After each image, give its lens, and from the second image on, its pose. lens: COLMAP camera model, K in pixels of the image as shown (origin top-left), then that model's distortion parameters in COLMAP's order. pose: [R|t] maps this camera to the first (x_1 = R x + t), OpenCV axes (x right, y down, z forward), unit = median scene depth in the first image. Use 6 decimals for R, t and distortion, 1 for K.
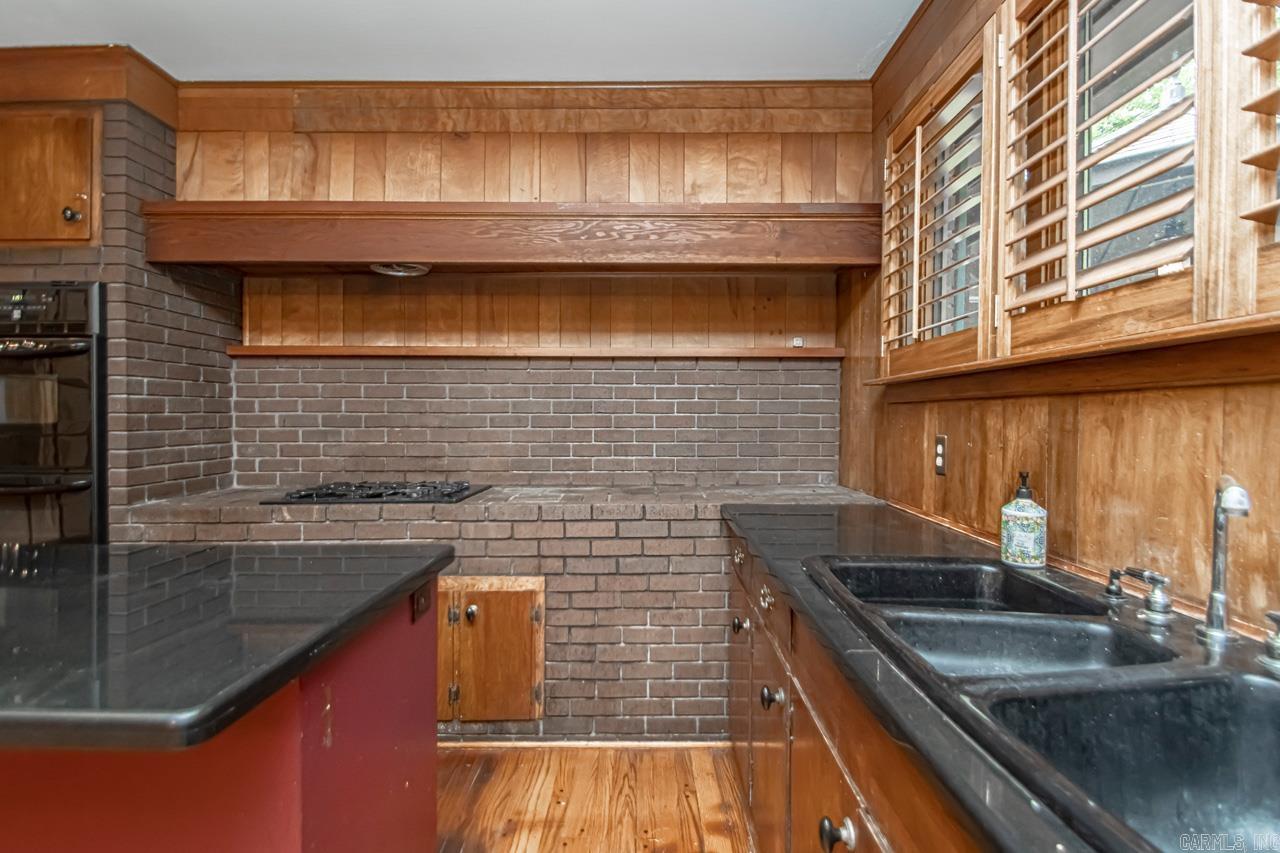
lens RADIAL K [[610.8, 0, 640.0], [0, 610.8, 426.5], [0, 0, 1]] dist [0.024766, -0.017684]
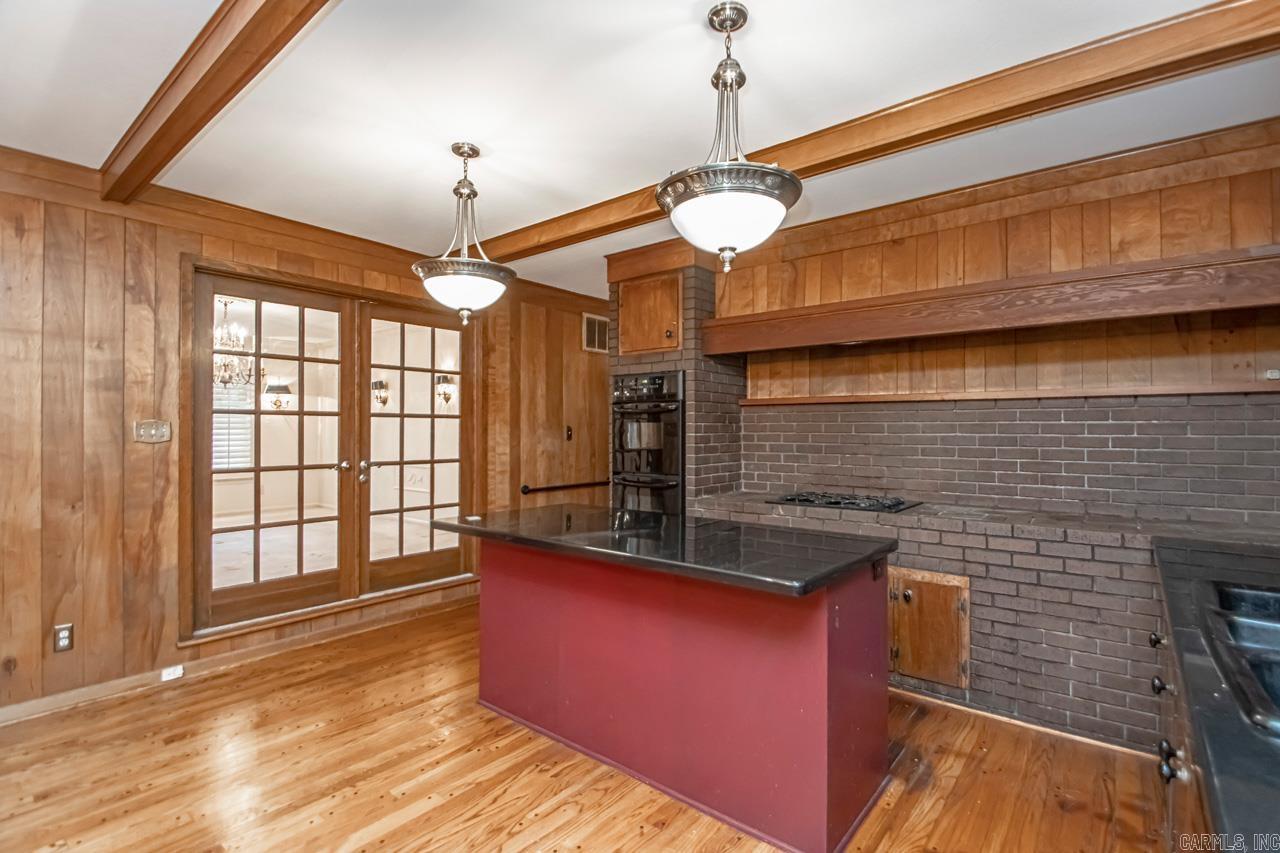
lens RADIAL K [[599.0, 0, 619.7], [0, 599.0, 419.3], [0, 0, 1]] dist [0.019884, -0.019705]
pose [[0.763551, -0.010695, -0.645659, 0.100343], [-0.007787, 0.999638, -0.025767, -0.045739], [0.645700, 0.024701, 0.763191, -0.430659]]
